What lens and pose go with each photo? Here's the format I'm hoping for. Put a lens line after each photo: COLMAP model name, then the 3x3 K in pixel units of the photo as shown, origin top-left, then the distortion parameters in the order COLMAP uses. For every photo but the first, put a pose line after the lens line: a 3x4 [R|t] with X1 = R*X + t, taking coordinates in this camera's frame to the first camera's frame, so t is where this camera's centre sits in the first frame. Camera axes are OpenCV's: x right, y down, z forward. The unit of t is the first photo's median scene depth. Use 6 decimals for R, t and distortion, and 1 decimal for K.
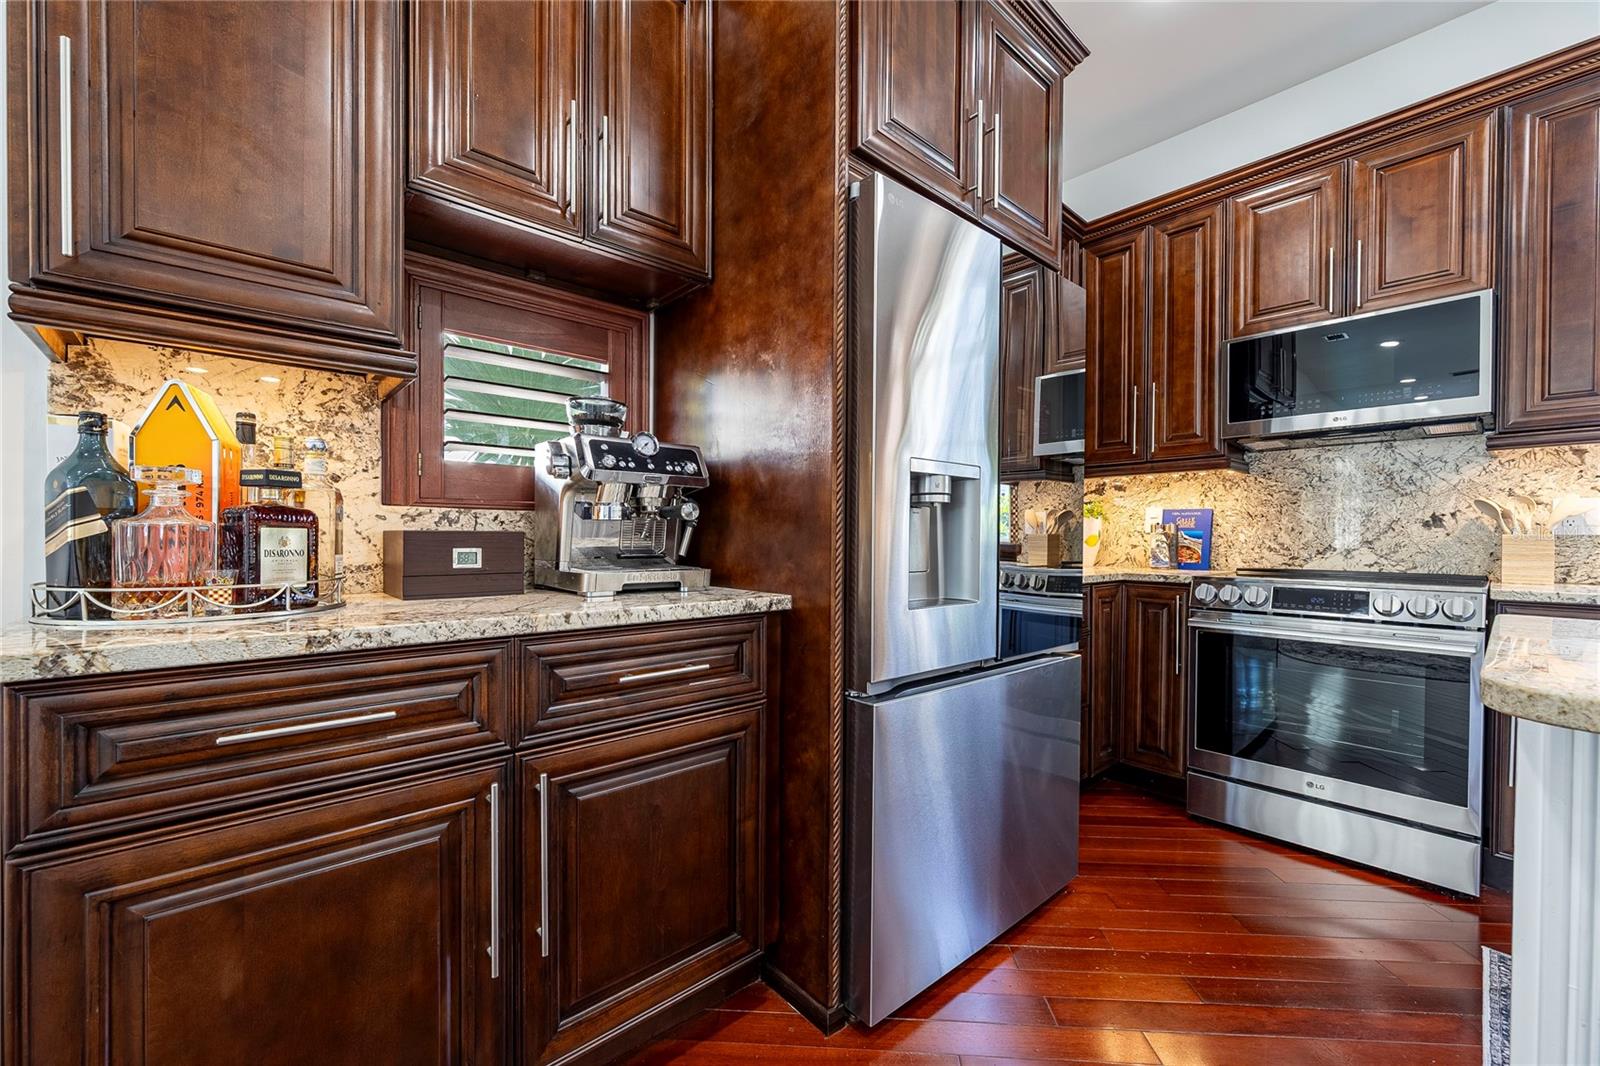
lens RADIAL K [[639.7, 0, 818.0], [0, 639.7, 536.6], [0, 0, 1]] dist [0.000289, 0.000038]
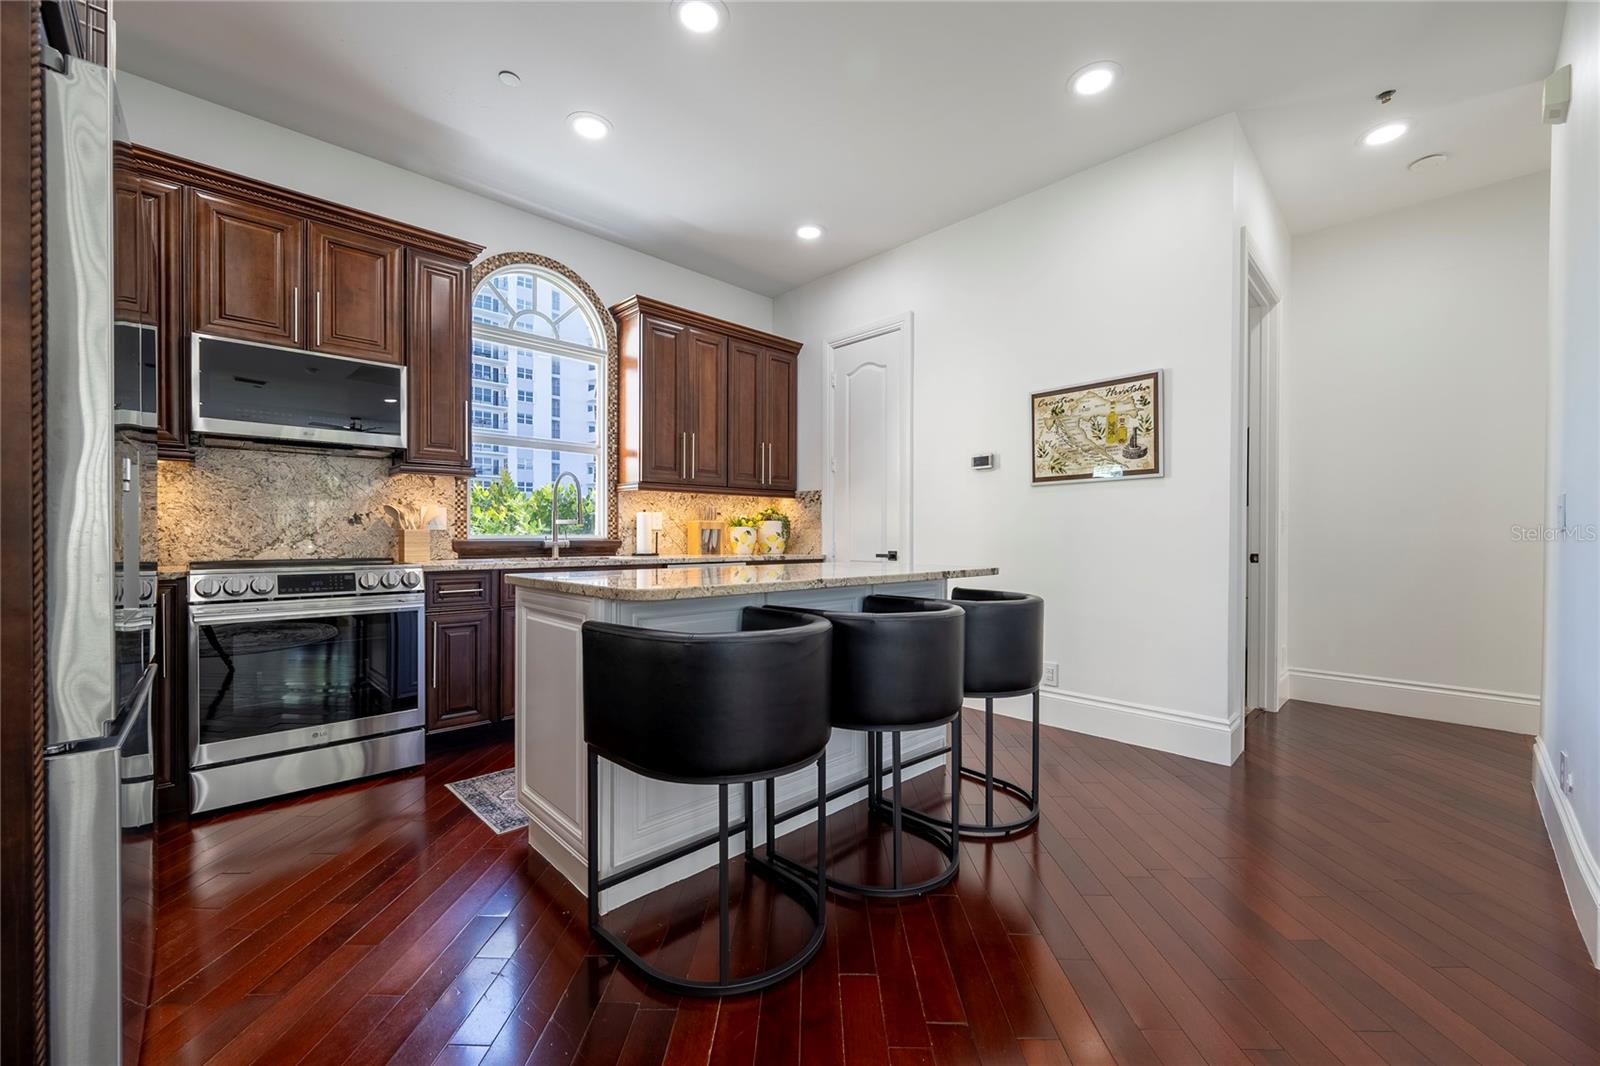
lens RADIAL K [[641.8, 0, 800.4], [0, 641.8, 540.7], [0, 0, 1]] dist [-0.001406, -0.000211]
pose [[-0.035355, -0.016514, 0.999238, -0.740897], [-0.005128, 0.999853, 0.016343, -0.009689], [-0.999362, -0.004546, -0.035434, 0.182966]]
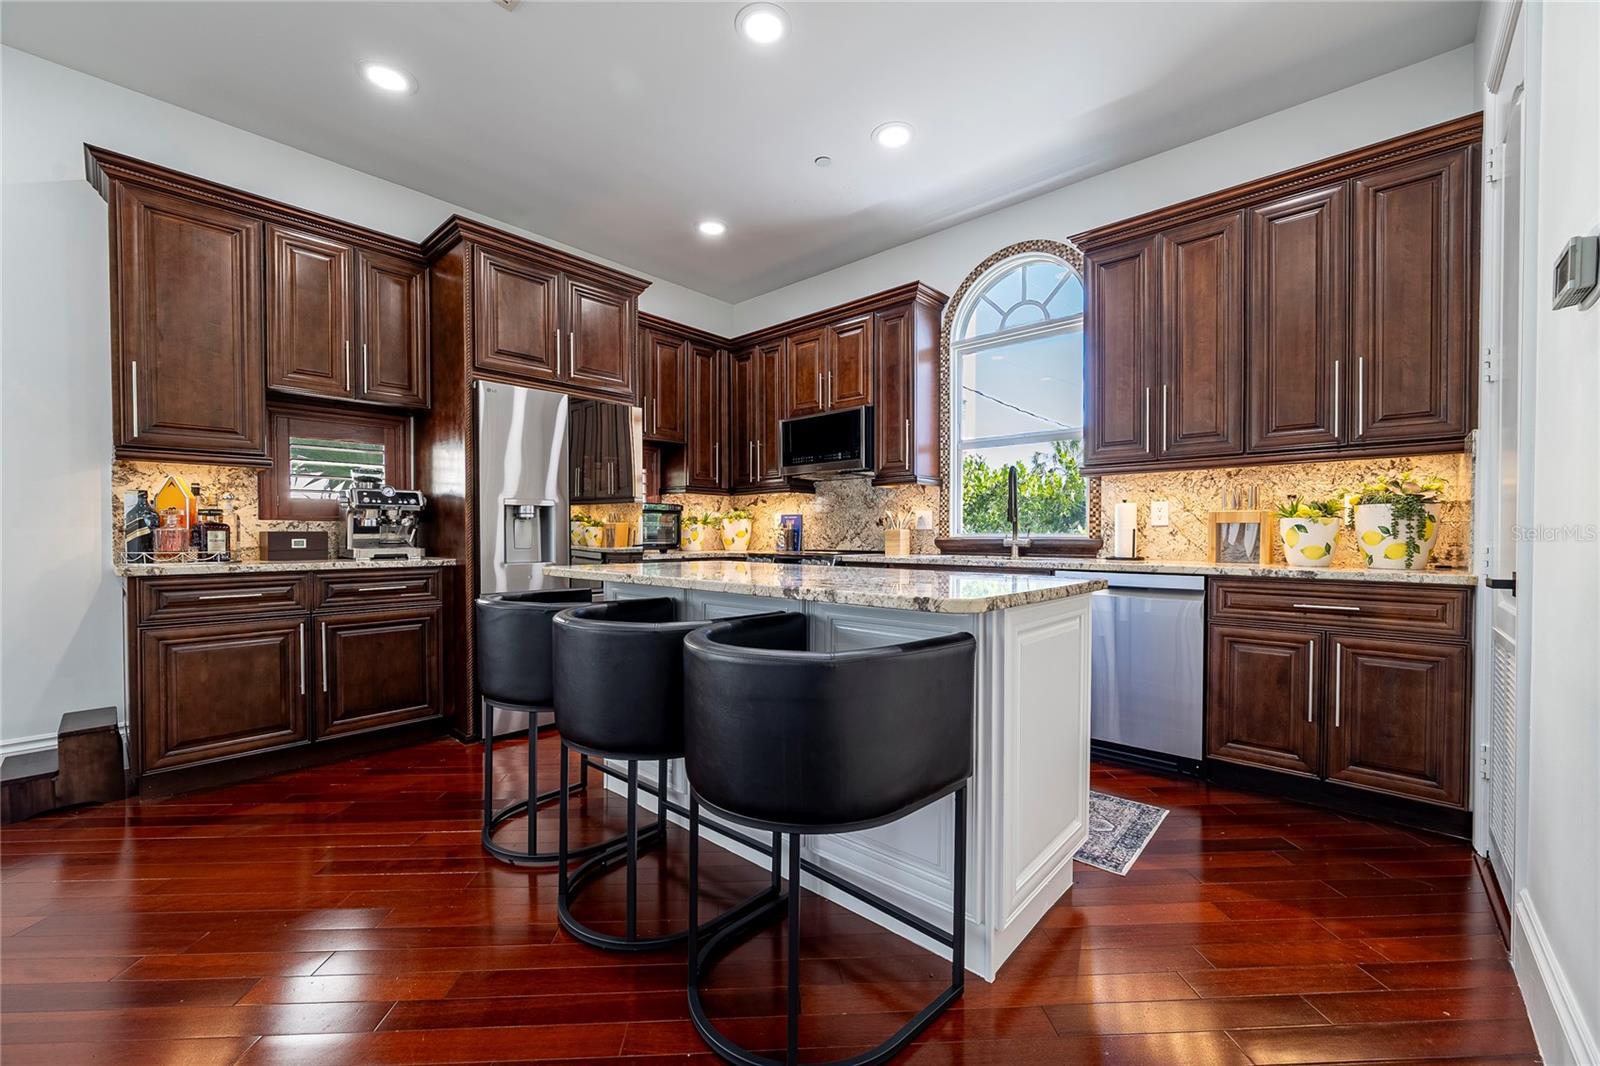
lens RADIAL K [[627.0, 0, 805.1], [0, 627.0, 537.7], [0, 0, 1]] dist [-0.001910, -0.000067]
pose [[0.994905, -0.007683, 0.100525, 0.976145], [0.006888, 0.999942, 0.008253, 0.006786], [-0.100582, -0.007519, 0.994900, -1.338590]]
